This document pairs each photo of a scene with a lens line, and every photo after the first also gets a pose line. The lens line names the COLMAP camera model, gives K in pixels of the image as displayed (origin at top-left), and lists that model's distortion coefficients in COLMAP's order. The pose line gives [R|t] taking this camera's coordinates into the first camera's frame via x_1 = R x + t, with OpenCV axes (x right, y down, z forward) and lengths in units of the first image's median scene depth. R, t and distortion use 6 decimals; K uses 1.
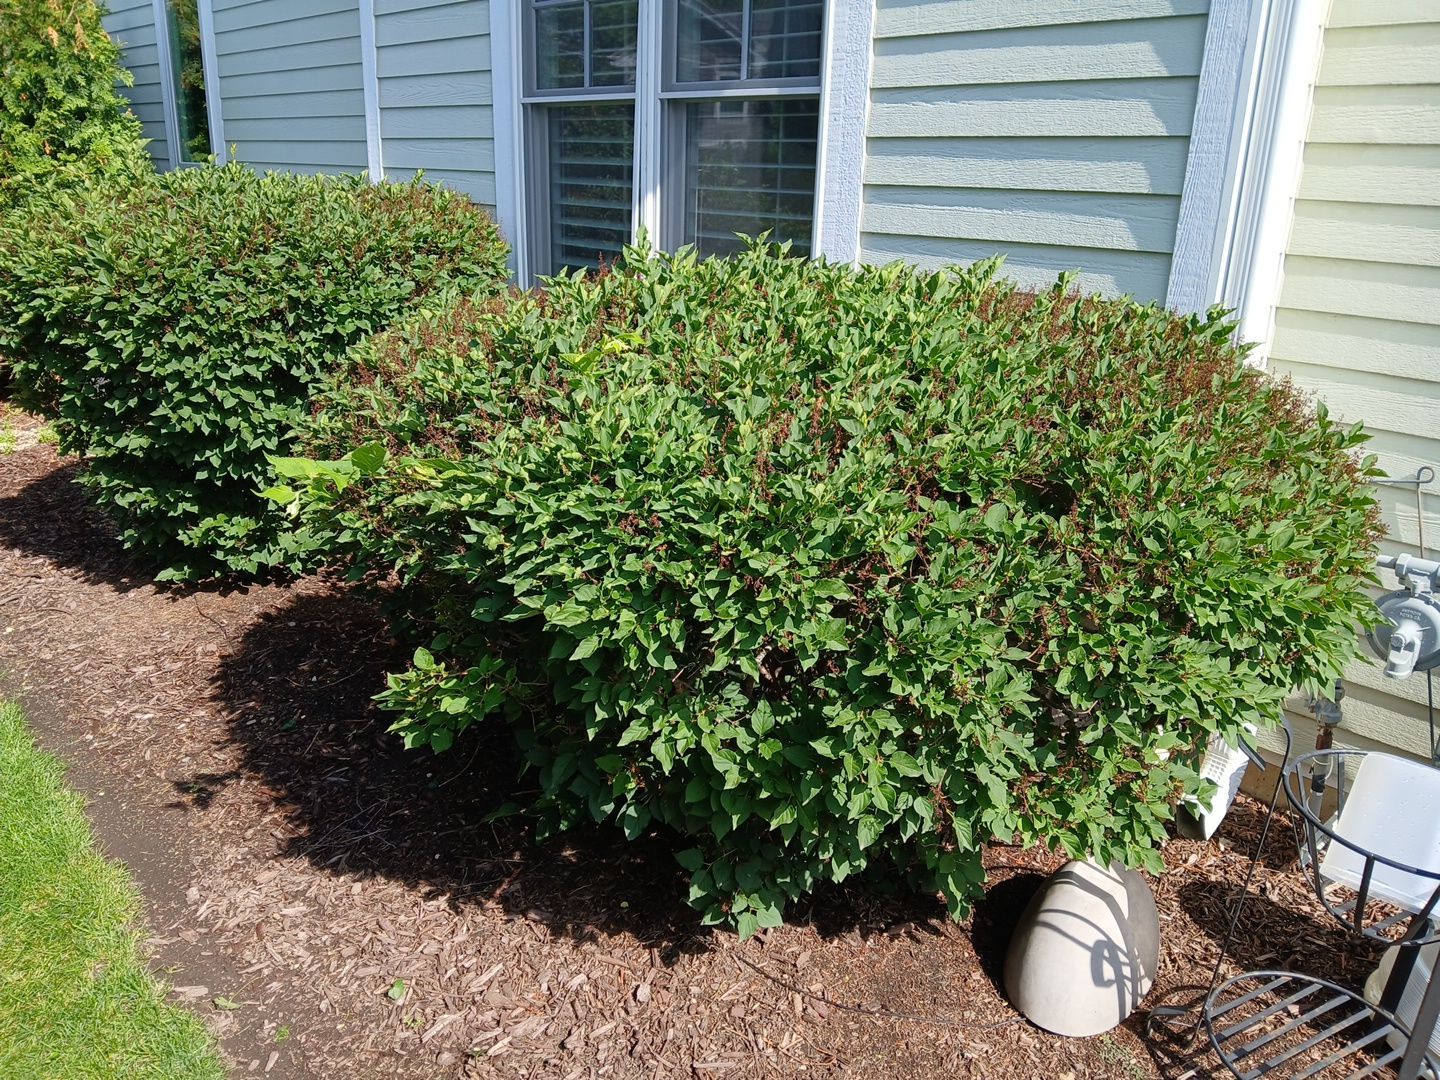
lens RADIAL K [[1121.6, 0, 720.3], [0, 1121.6, 546.7], [0, 0, 1]] dist [-0.008865, -0.007689]
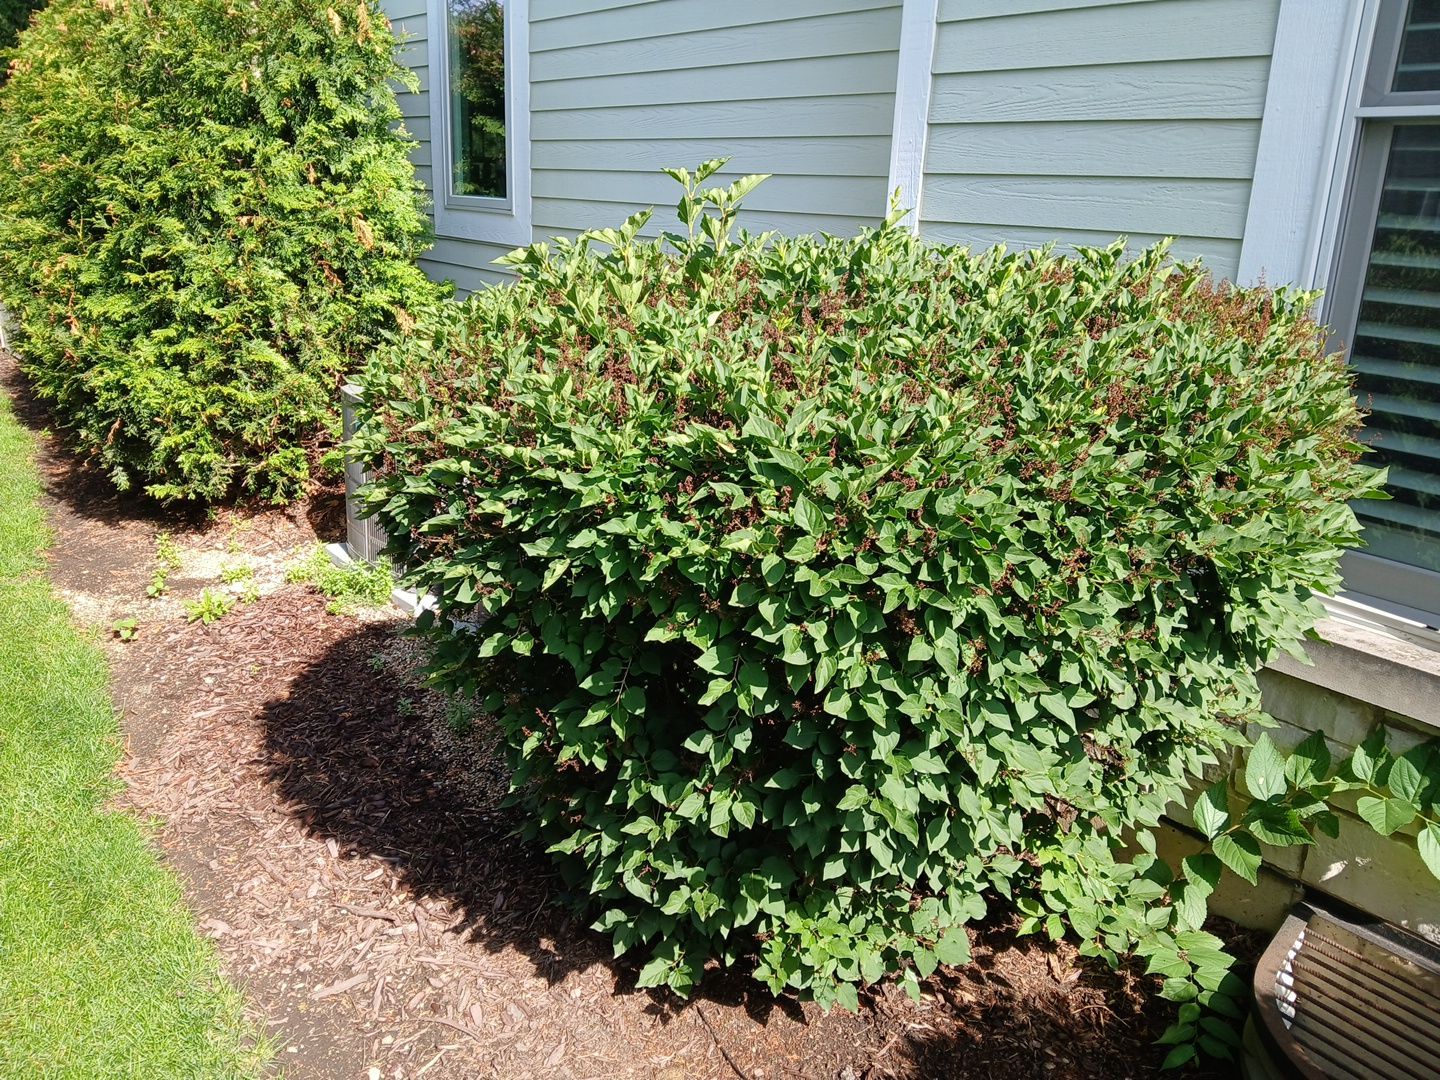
lens RADIAL K [[1121.6, 0, 719.7], [0, 1121.6, 530.5], [0, 0, 1]] dist [-0.008865, -0.007689]
pose [[0.997322, 0.031133, -0.066177, -0.292856], [-0.033121, 0.999026, -0.029148, -0.117087], [0.065205, 0.031262, 0.997382, 0.307060]]
